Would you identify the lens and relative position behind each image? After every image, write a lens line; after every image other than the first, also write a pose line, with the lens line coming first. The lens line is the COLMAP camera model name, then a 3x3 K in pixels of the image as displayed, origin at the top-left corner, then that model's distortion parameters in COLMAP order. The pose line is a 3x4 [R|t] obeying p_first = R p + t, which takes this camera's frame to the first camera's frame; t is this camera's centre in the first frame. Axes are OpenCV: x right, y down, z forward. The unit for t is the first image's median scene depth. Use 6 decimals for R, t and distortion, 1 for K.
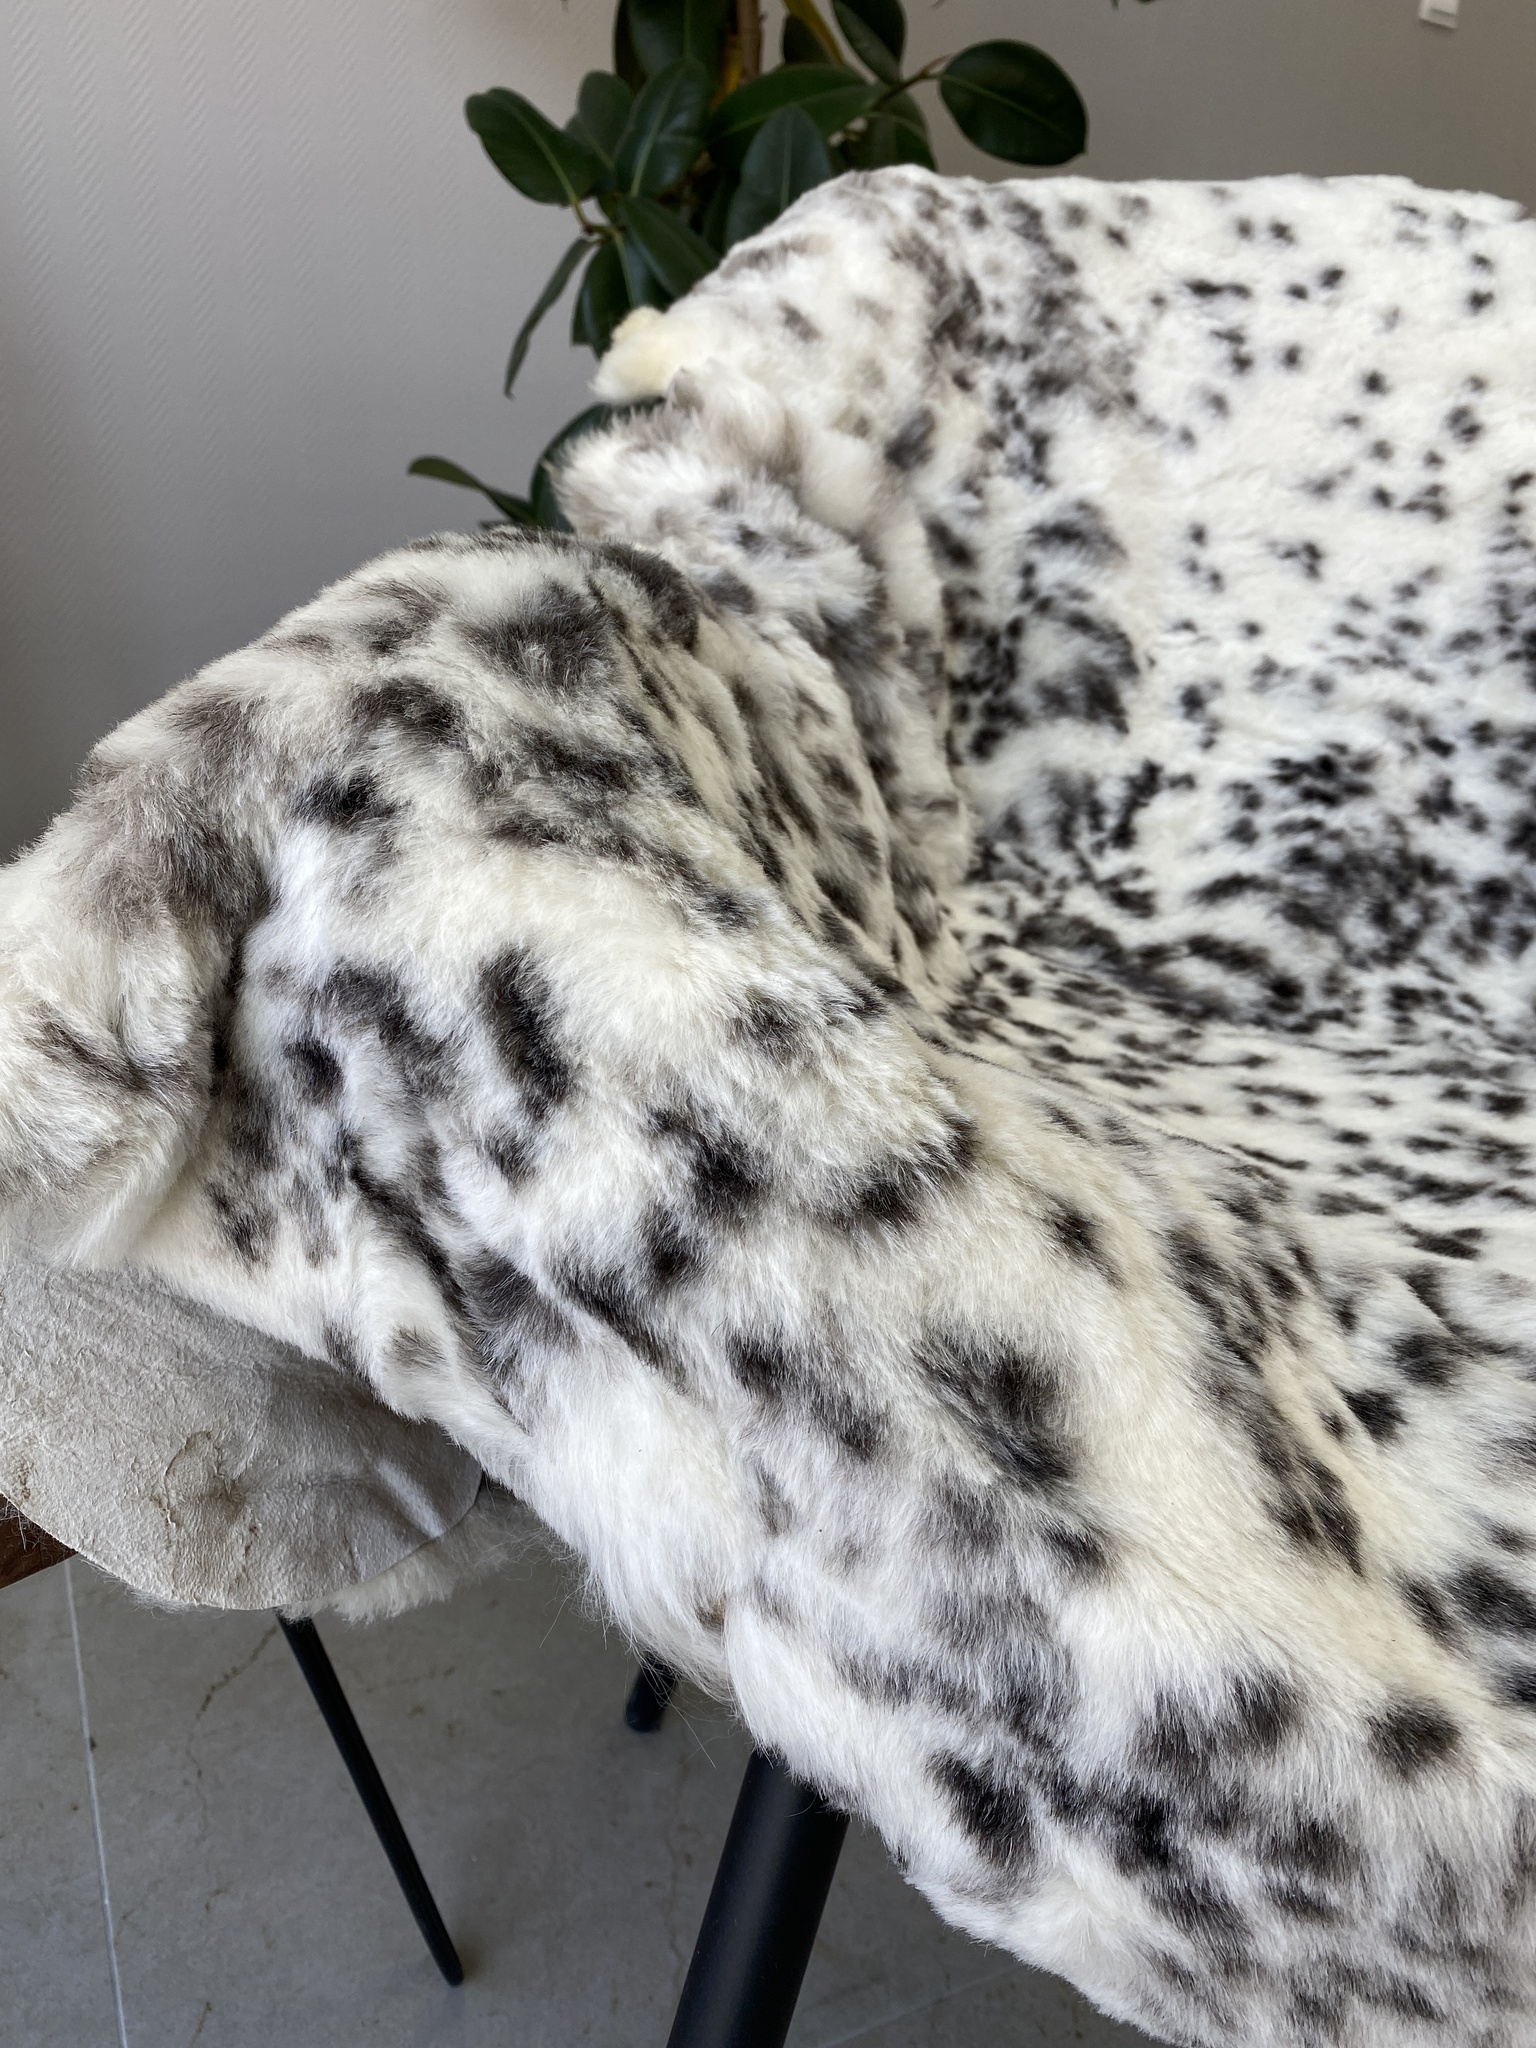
lens RADIAL K [[1564.3, 0, 773.3], [0, 1564.3, 1037.5], [0, 0, 1]] dist [0.021903, -0.018384]
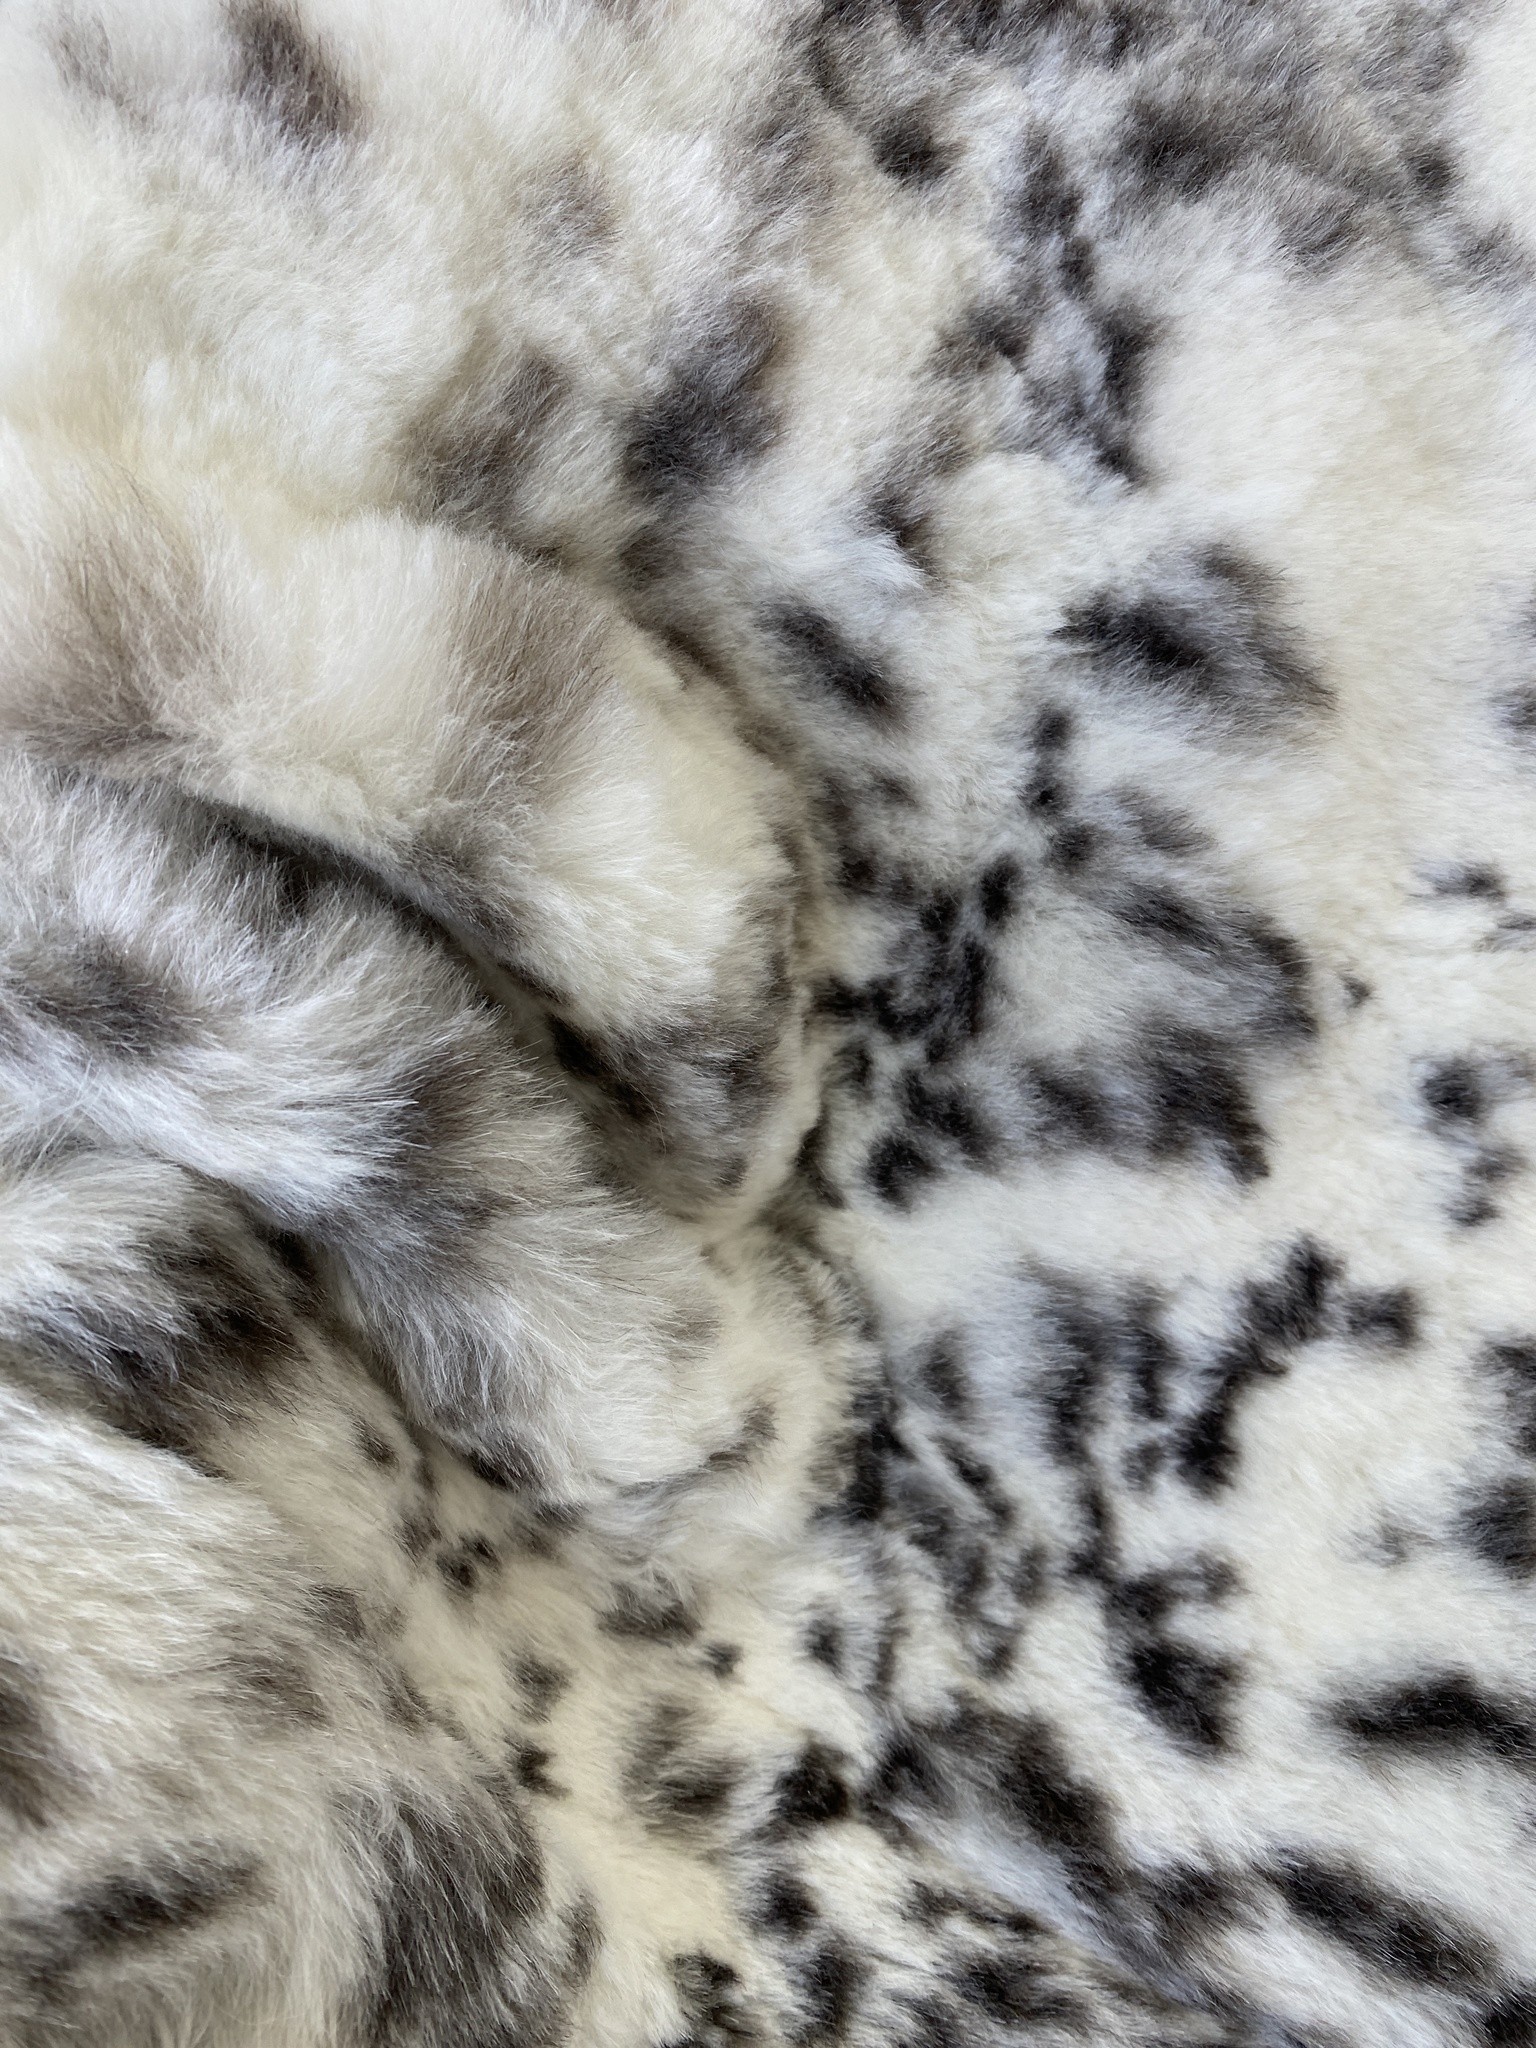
lens RADIAL K [[1564.3, 0, 918.6], [0, 1564.3, 845.0], [0, 0, 1]] dist [0.021903, -0.018384]
pose [[0.985958, 0.090835, -0.140131, 0.187571], [-0.036269, 0.935575, 0.351261, -0.405588], [0.163010, -0.341246, 0.925732, 0.647344]]
